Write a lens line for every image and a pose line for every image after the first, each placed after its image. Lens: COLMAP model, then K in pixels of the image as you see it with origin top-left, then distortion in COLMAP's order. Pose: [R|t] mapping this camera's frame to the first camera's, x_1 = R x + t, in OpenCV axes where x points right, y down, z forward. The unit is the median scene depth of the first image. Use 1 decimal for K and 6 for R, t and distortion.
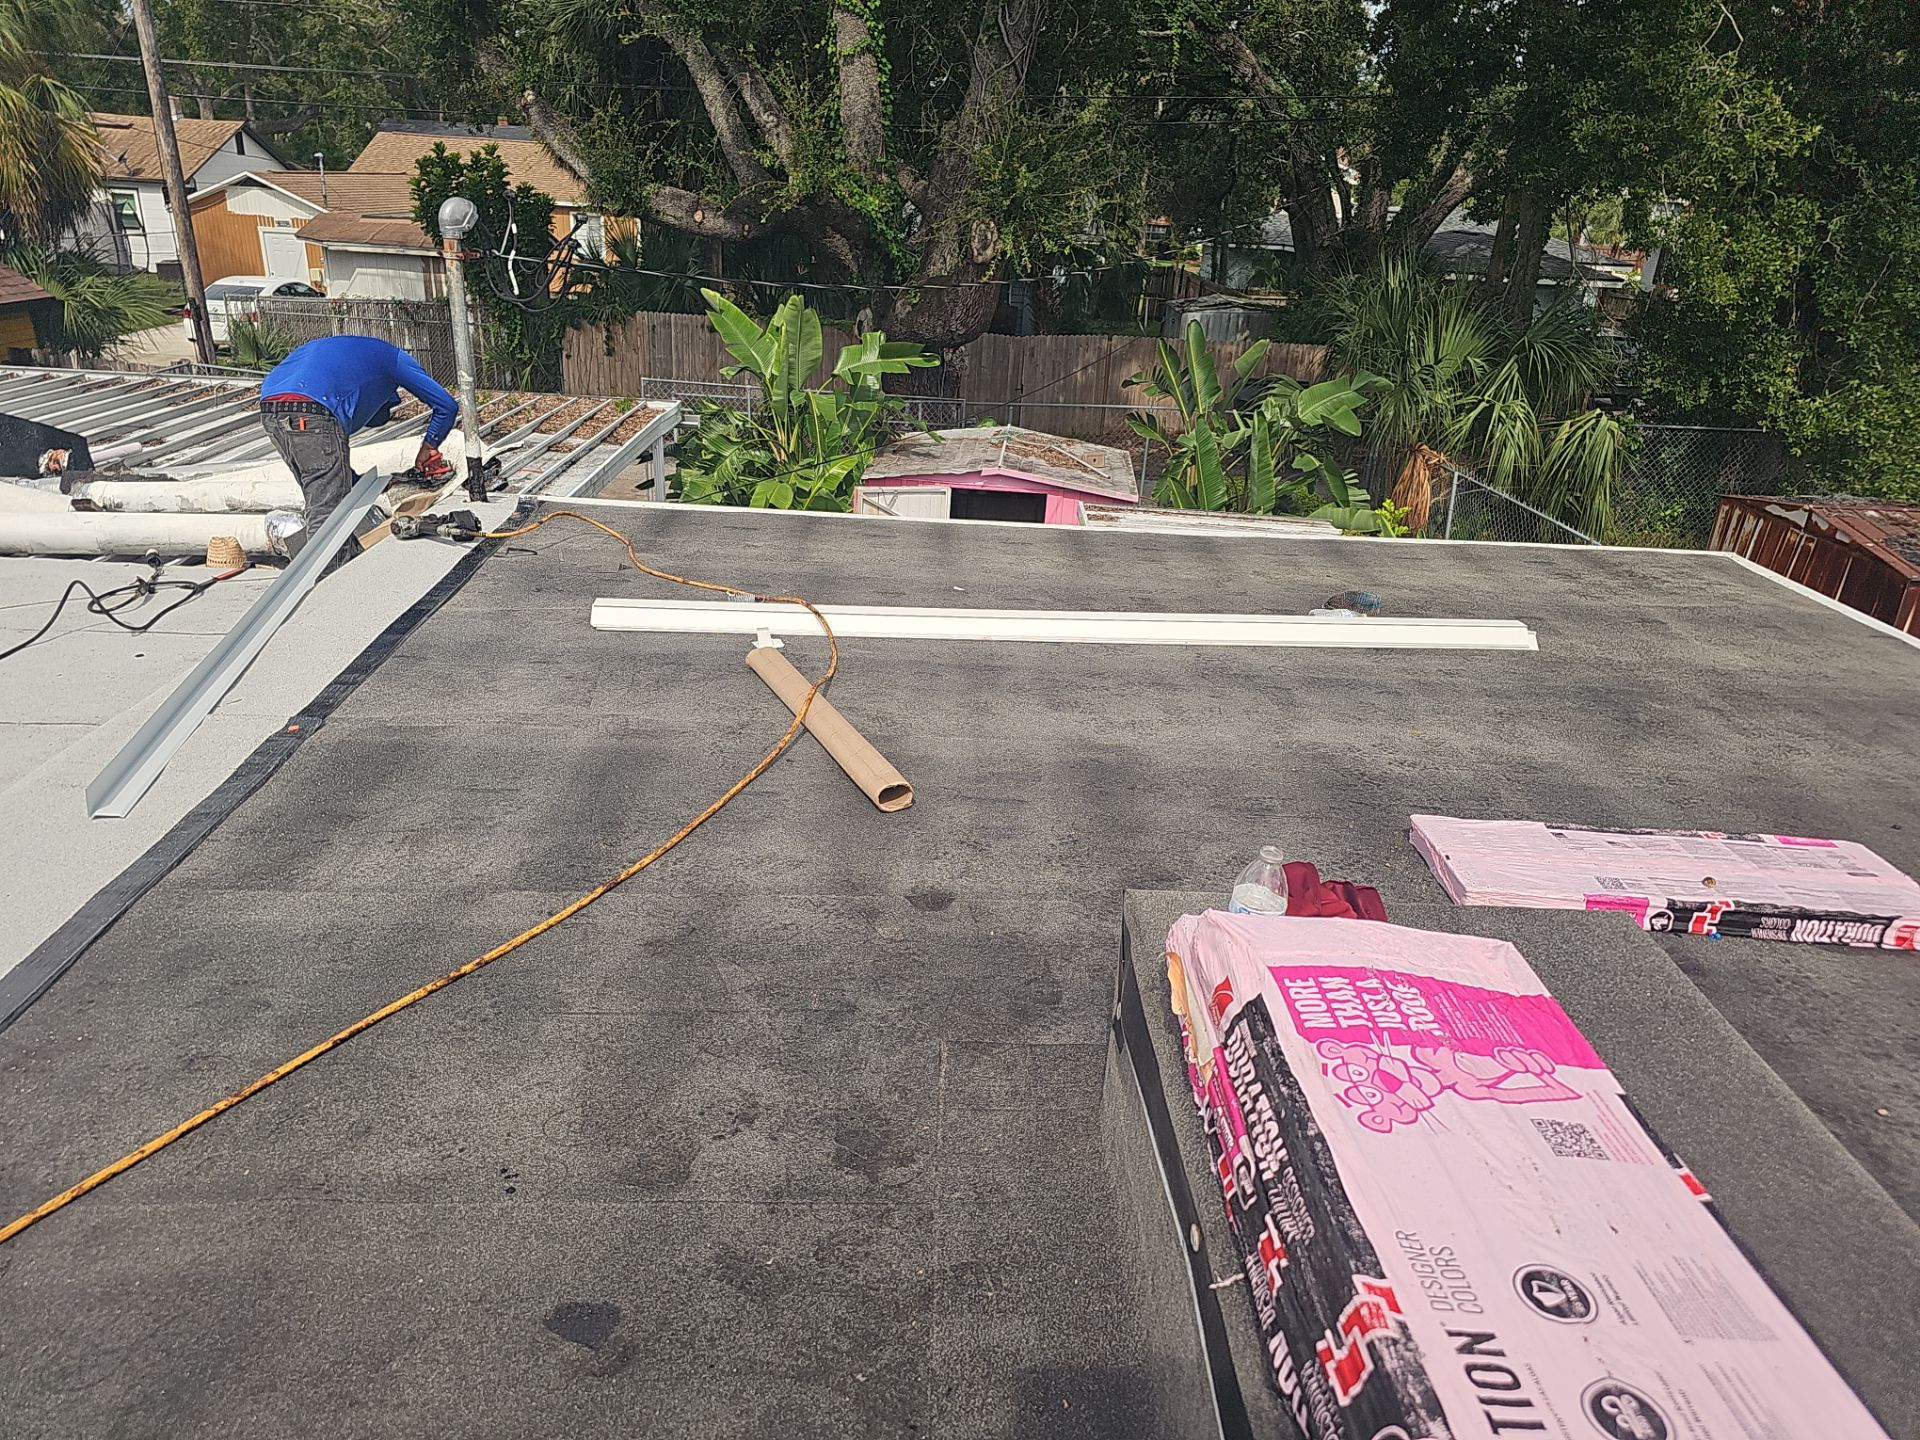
lens RADIAL K [[1254.0, 0, 963.4], [0, 1254.0, 730.7], [0, 0, 1]] dist [0.048060, -0.033410]
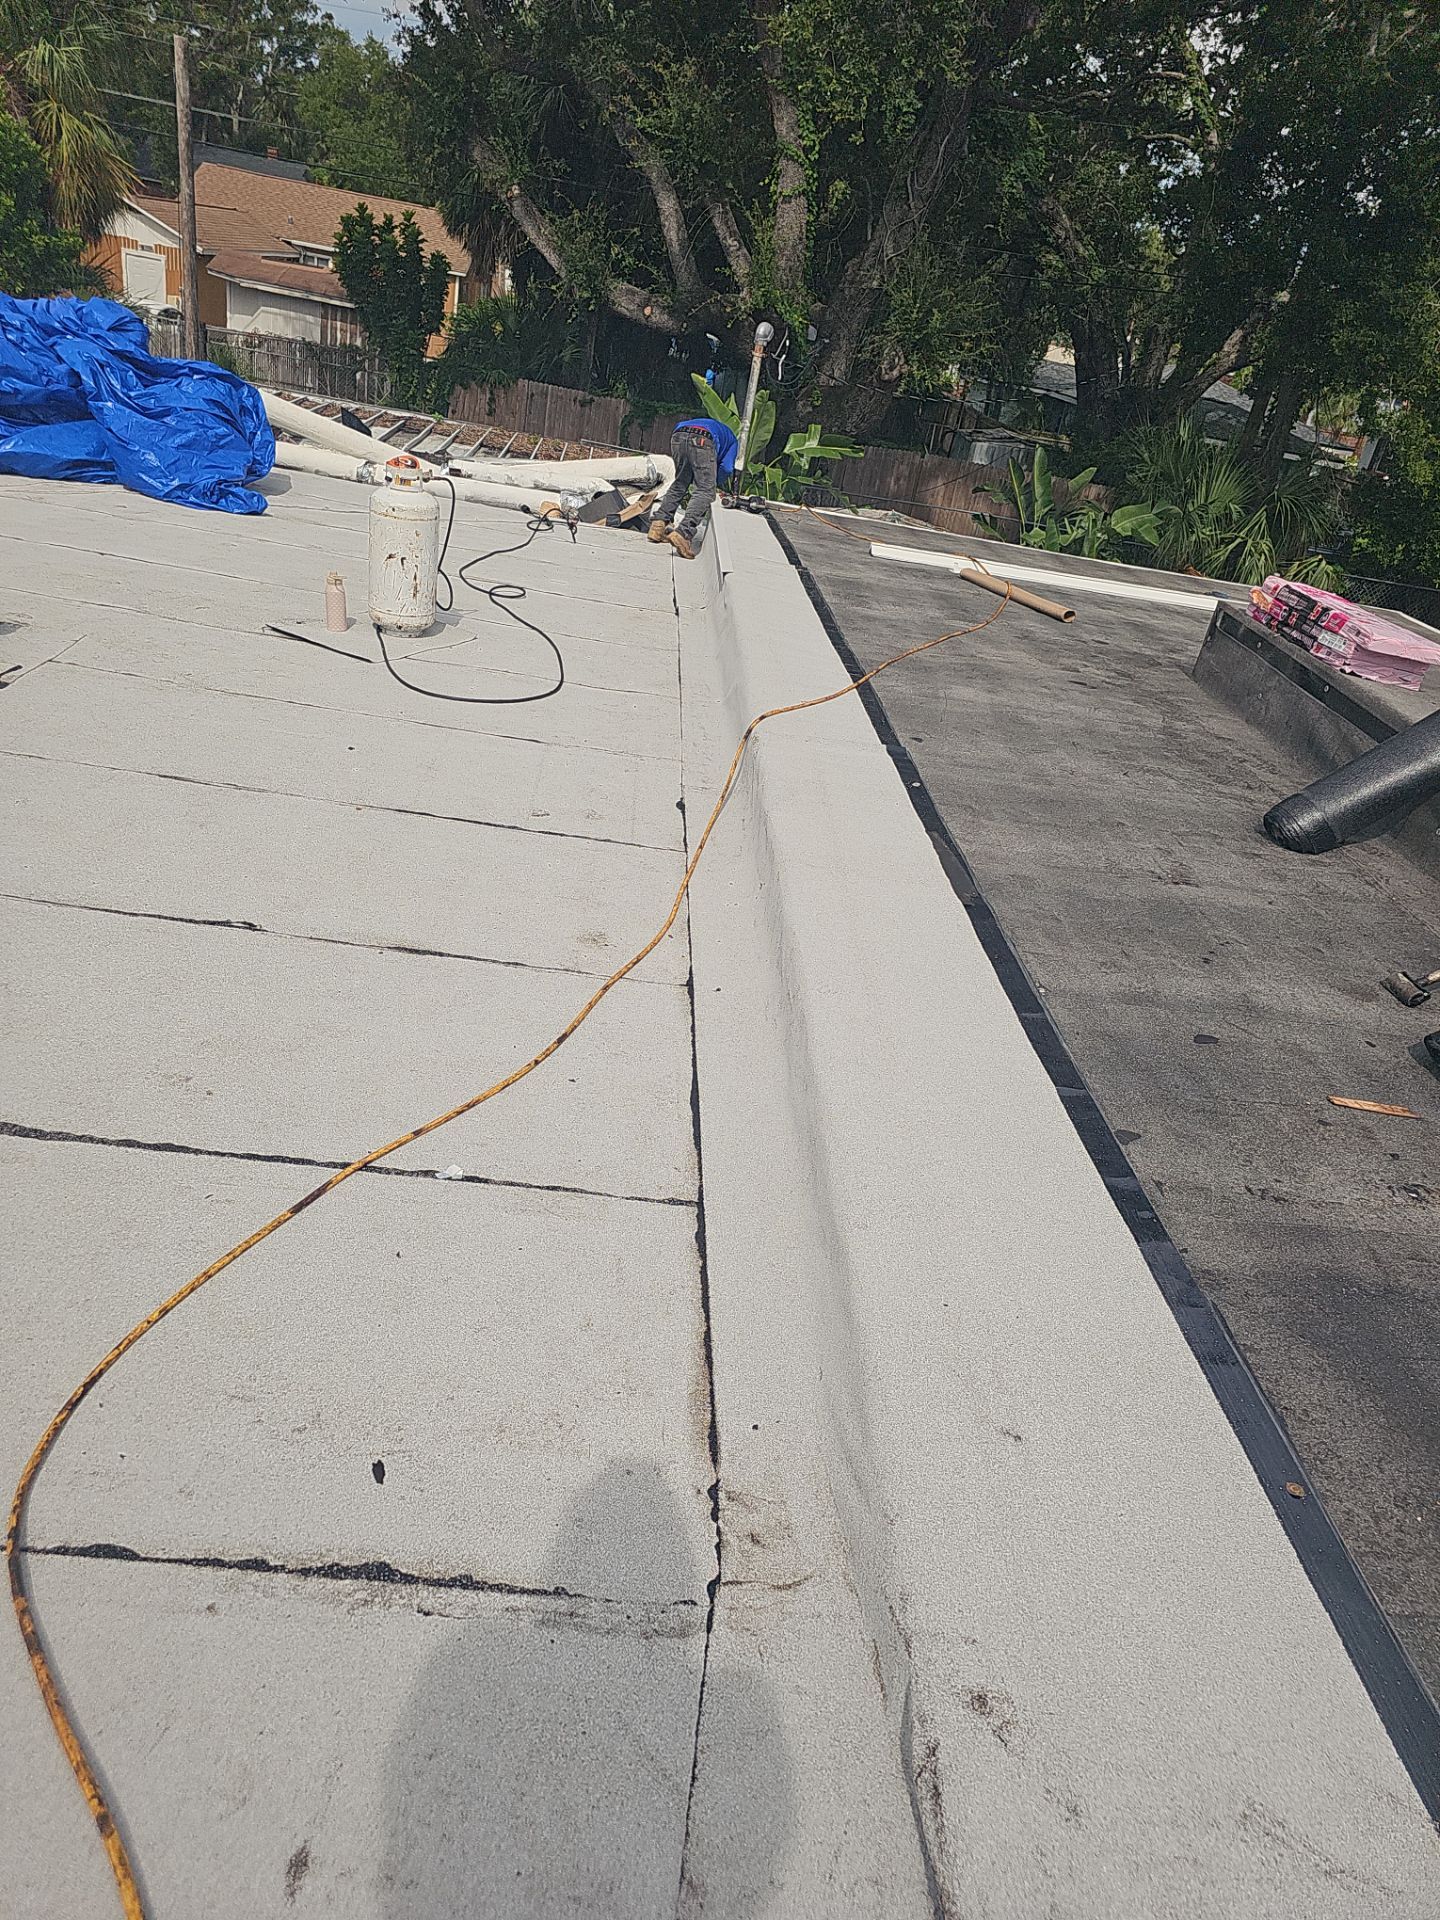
lens RADIAL K [[1284.2, 0, 711.5], [0, 1284.2, 962.0], [0, 0, 1]] dist [0.051001, -0.043966]
pose [[0.992421, 0.096970, 0.075476, -0.181473], [-0.102575, 0.991945, 0.074317, 0.126002], [-0.067662, -0.081495, 0.994374, -0.322074]]
